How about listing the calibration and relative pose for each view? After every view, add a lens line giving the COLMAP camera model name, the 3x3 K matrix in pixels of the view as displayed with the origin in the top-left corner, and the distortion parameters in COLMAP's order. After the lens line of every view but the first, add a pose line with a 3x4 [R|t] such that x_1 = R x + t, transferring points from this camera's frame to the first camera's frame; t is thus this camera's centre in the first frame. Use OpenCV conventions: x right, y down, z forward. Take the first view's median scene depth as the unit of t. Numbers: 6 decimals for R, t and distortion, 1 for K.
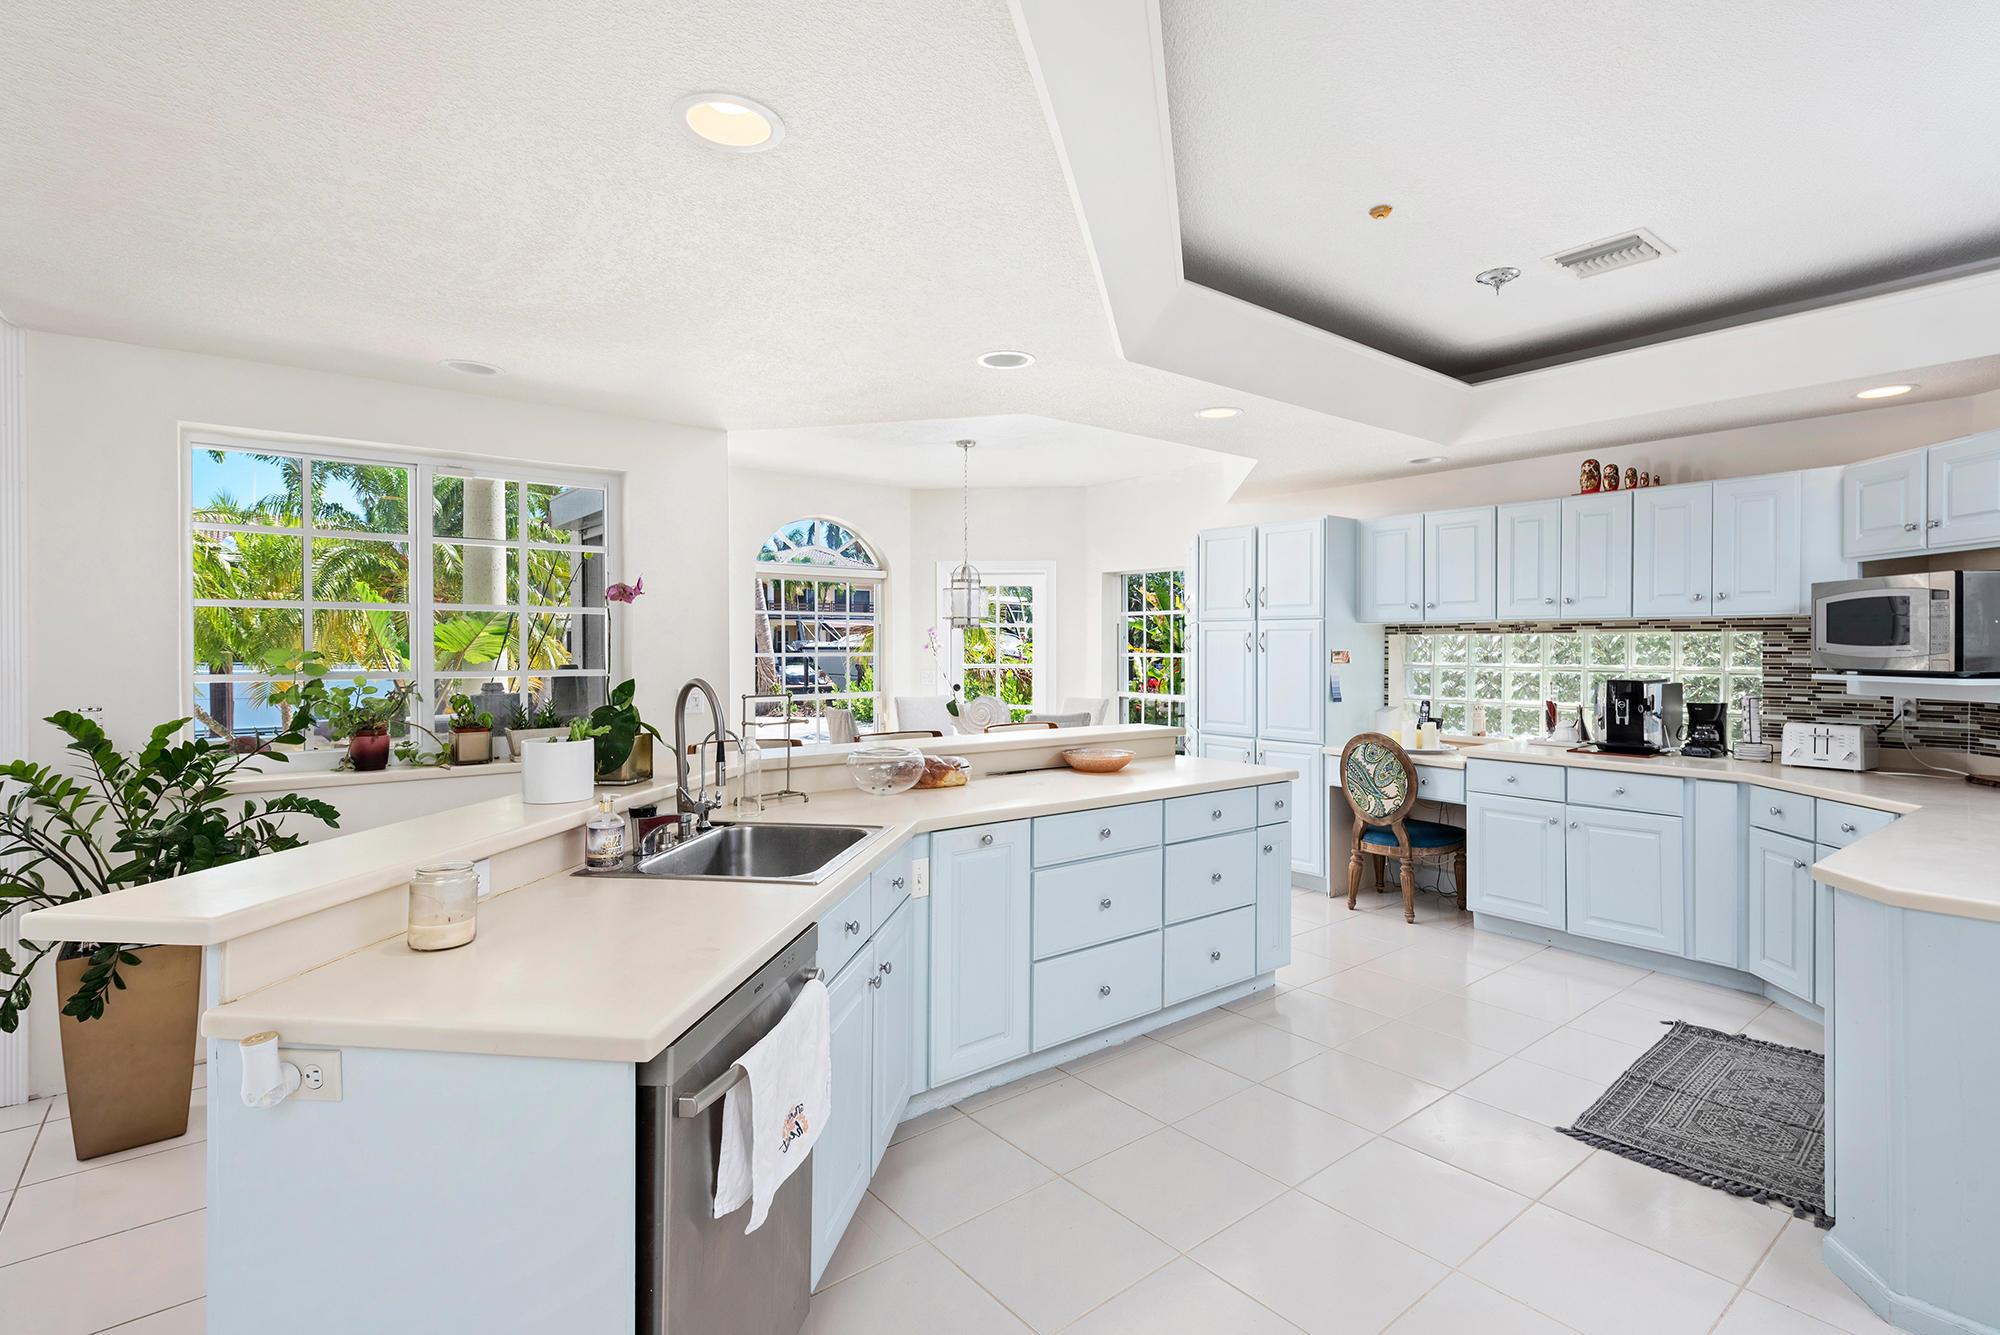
lens RADIAL K [[954.1, 0, 1011.8], [0, 954.1, 658.4], [0, 0, 1]] dist [0.002511, -0.000501]
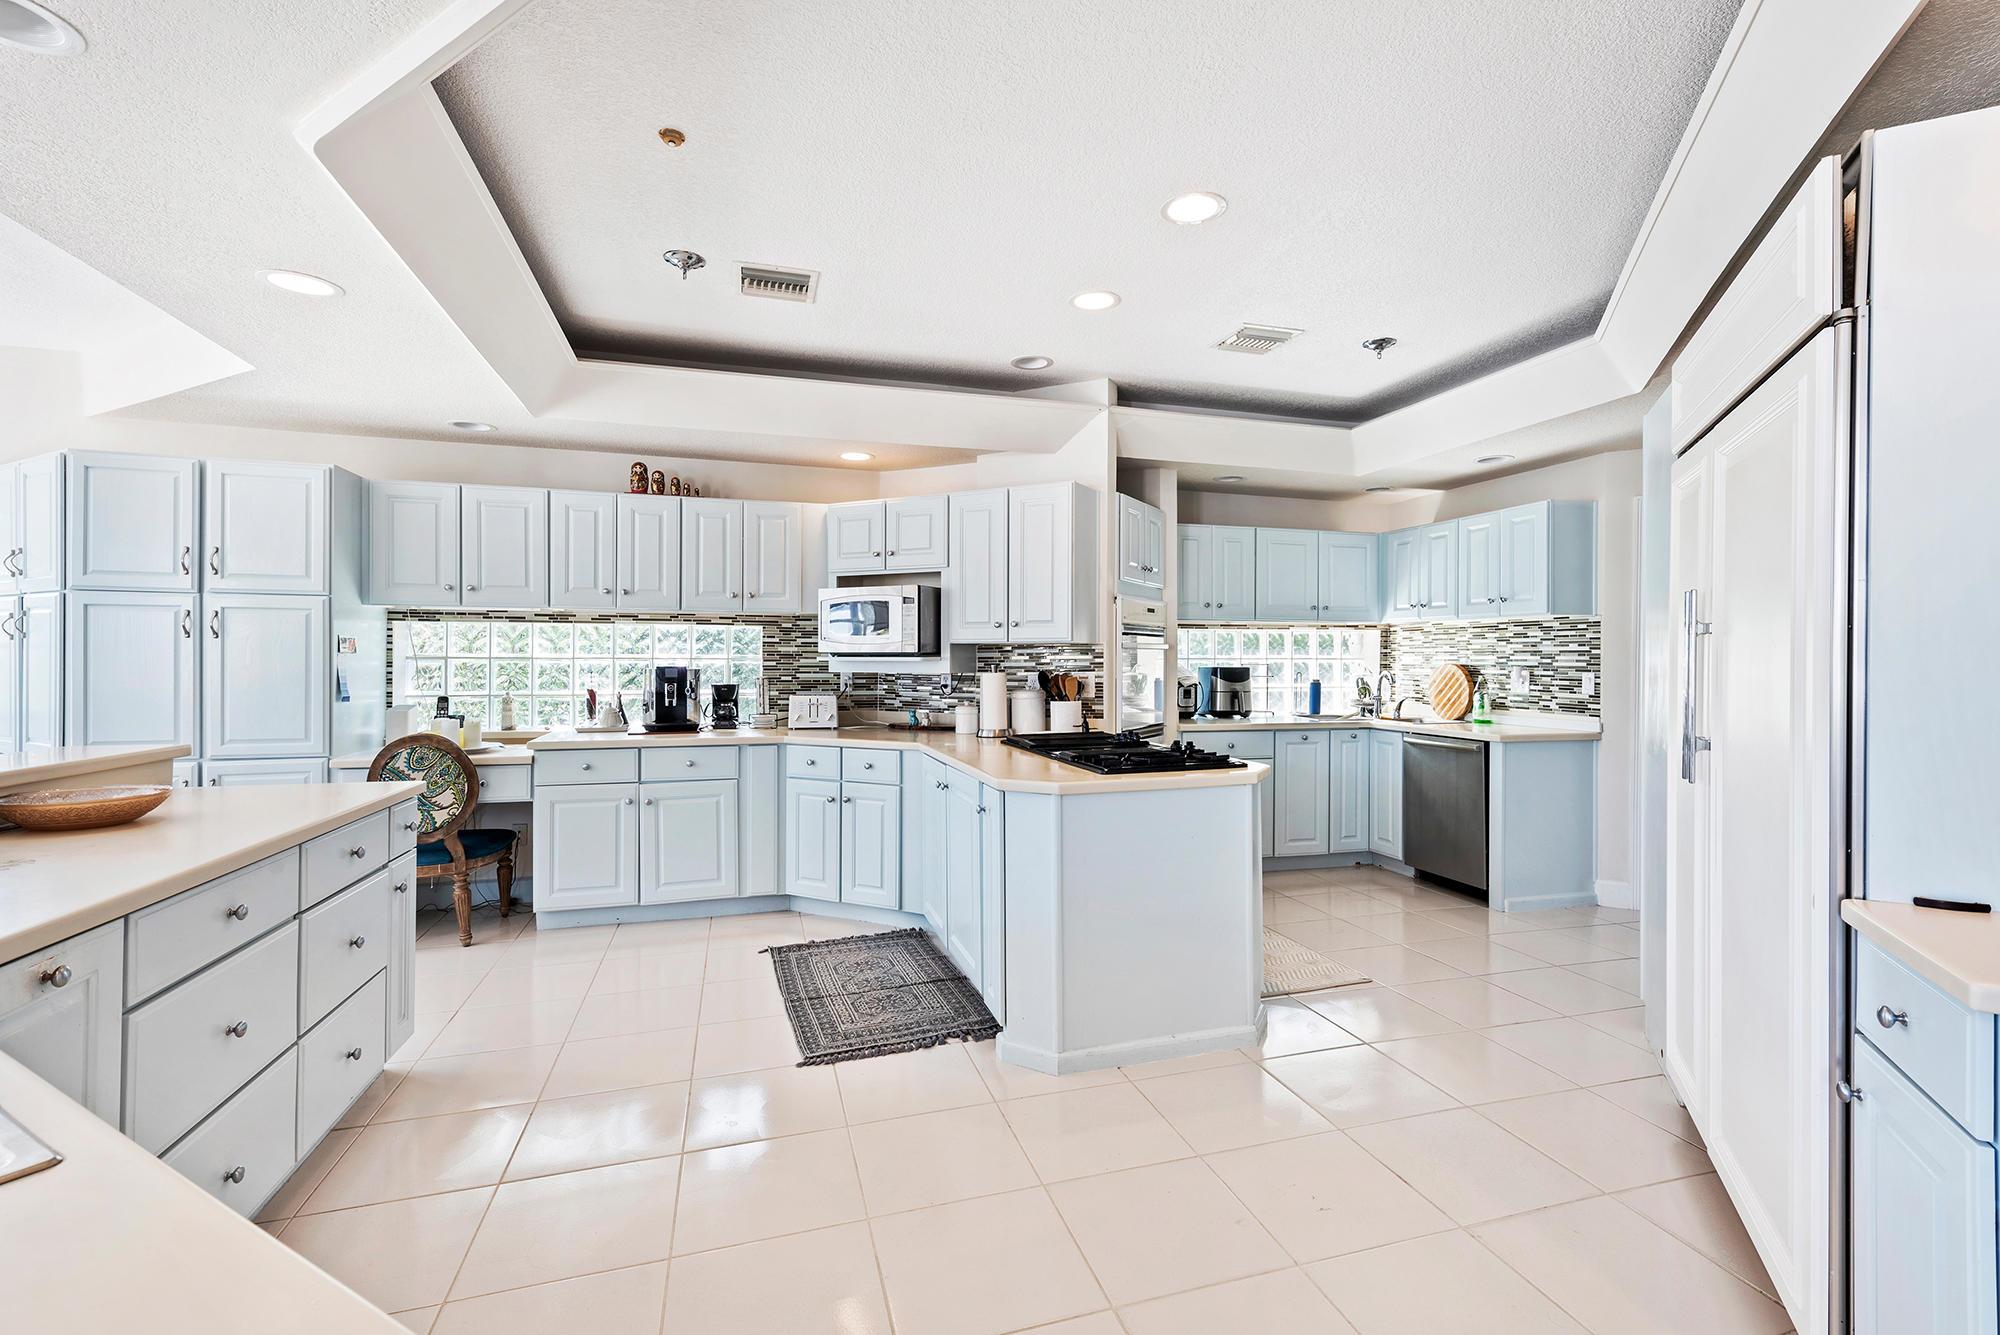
lens RADIAL K [[880.3, 0, 1046.6], [0, 880.3, 656.1], [0, 0, 1]] dist [0.002856, -0.000458]
pose [[0.358138, 0.000700, 0.933668, -0.162169], [0.010396, 0.999935, -0.004738, 0.020575], [-0.933611, 0.011403, 0.358107, 0.224229]]
